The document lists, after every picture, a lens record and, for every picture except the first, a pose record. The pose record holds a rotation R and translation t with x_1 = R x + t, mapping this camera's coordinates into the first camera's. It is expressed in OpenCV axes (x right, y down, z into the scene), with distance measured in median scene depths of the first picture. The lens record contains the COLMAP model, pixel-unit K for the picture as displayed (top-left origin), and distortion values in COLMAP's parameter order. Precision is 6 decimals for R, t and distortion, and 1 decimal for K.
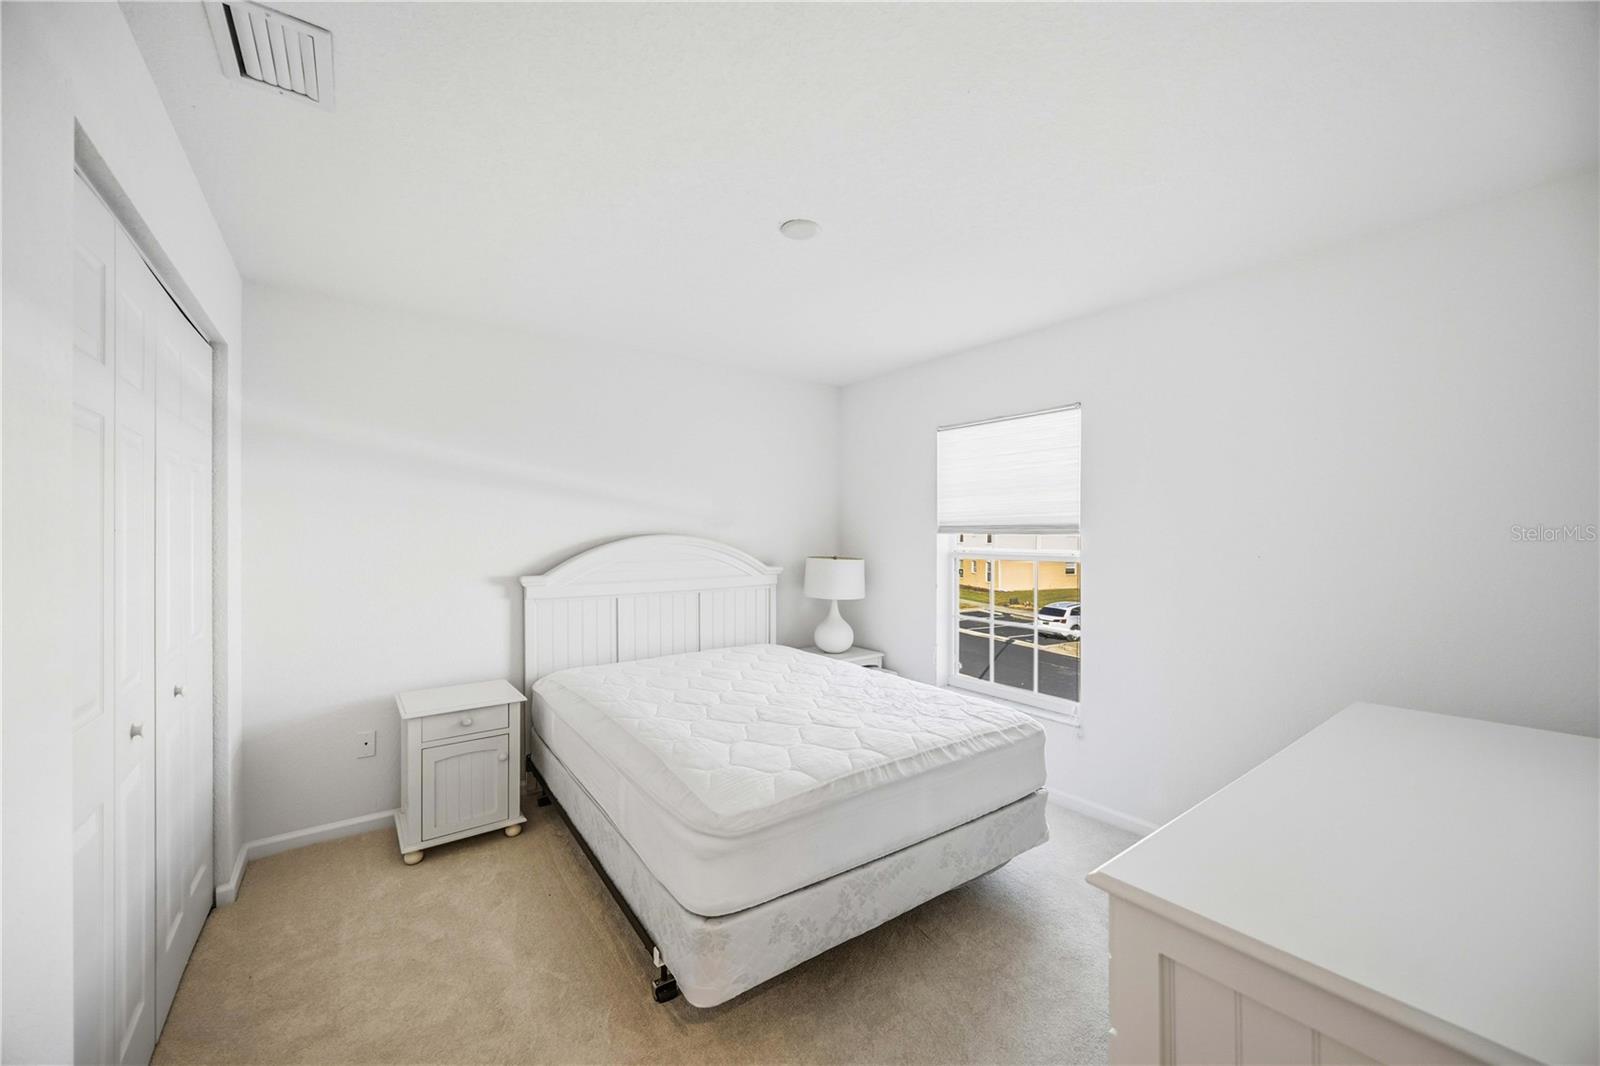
lens RADIAL K [[618.0, 0, 807.9], [0, 618.0, 534.2], [0, 0, 1]] dist [-0.001151, -0.000089]
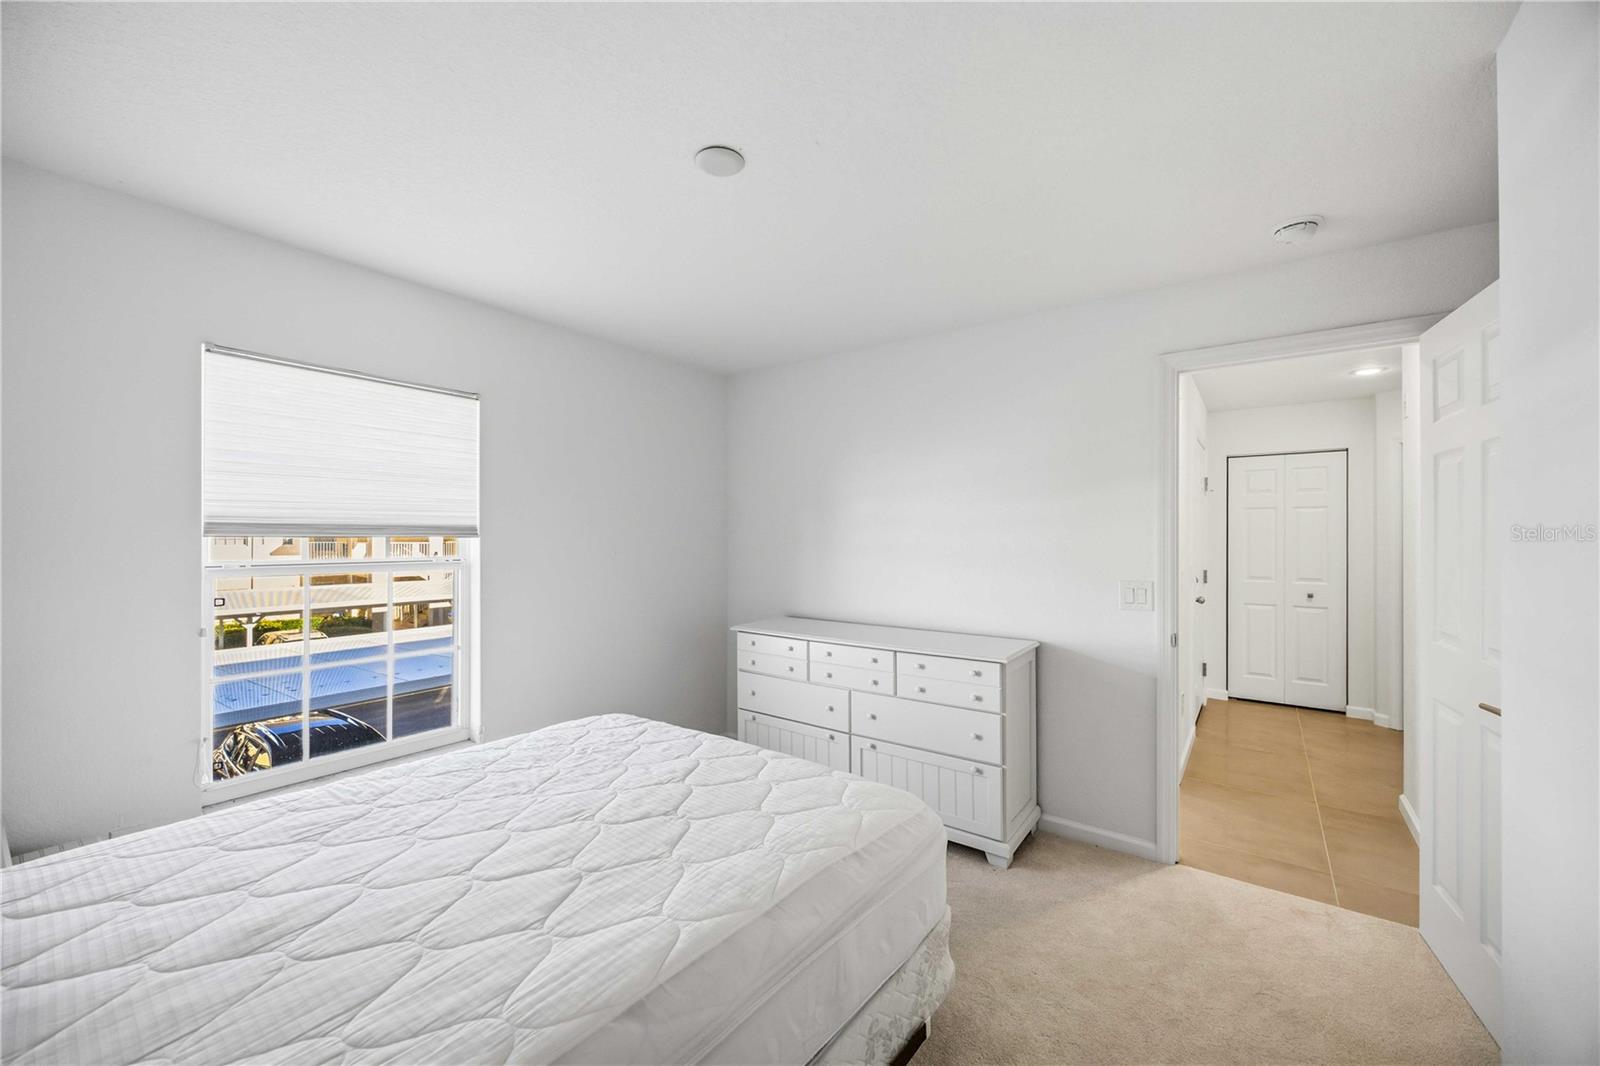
lens RADIAL K [[618.0, 0, 801.3], [0, 618.0, 535.5], [0, 0, 1]] dist [-0.001151, -0.000089]
pose [[-0.286652, -0.001930, 0.958033, -0.565963], [-0.000161, 0.999998, 0.001967, -0.003533], [-0.958035, 0.000410, -0.286652, 0.783758]]
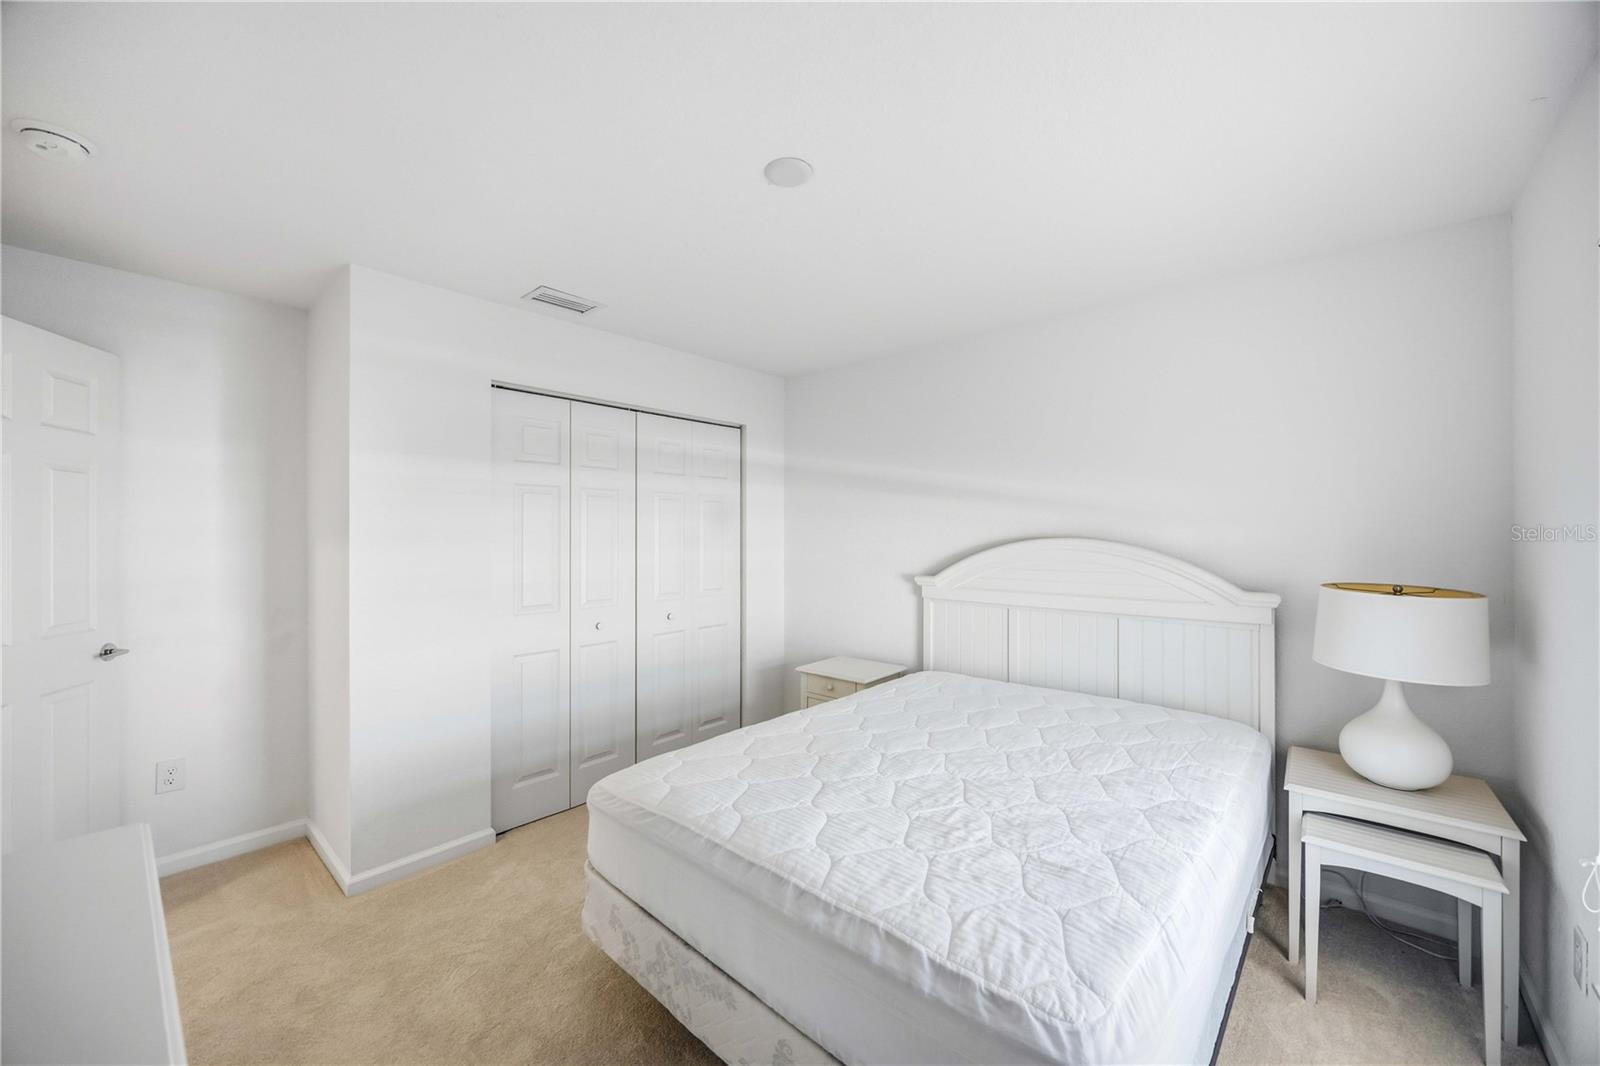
lens RADIAL K [[618.0, 0, 805.5], [0, 618.0, 526.6], [0, 0, 1]] dist [-0.001151, -0.000089]
pose [[0.200550, -0.006803, -0.979660, 0.561224], [-0.001533, 0.999972, -0.007258, -0.008833], [0.979682, 0.002958, 0.200534, 0.593155]]
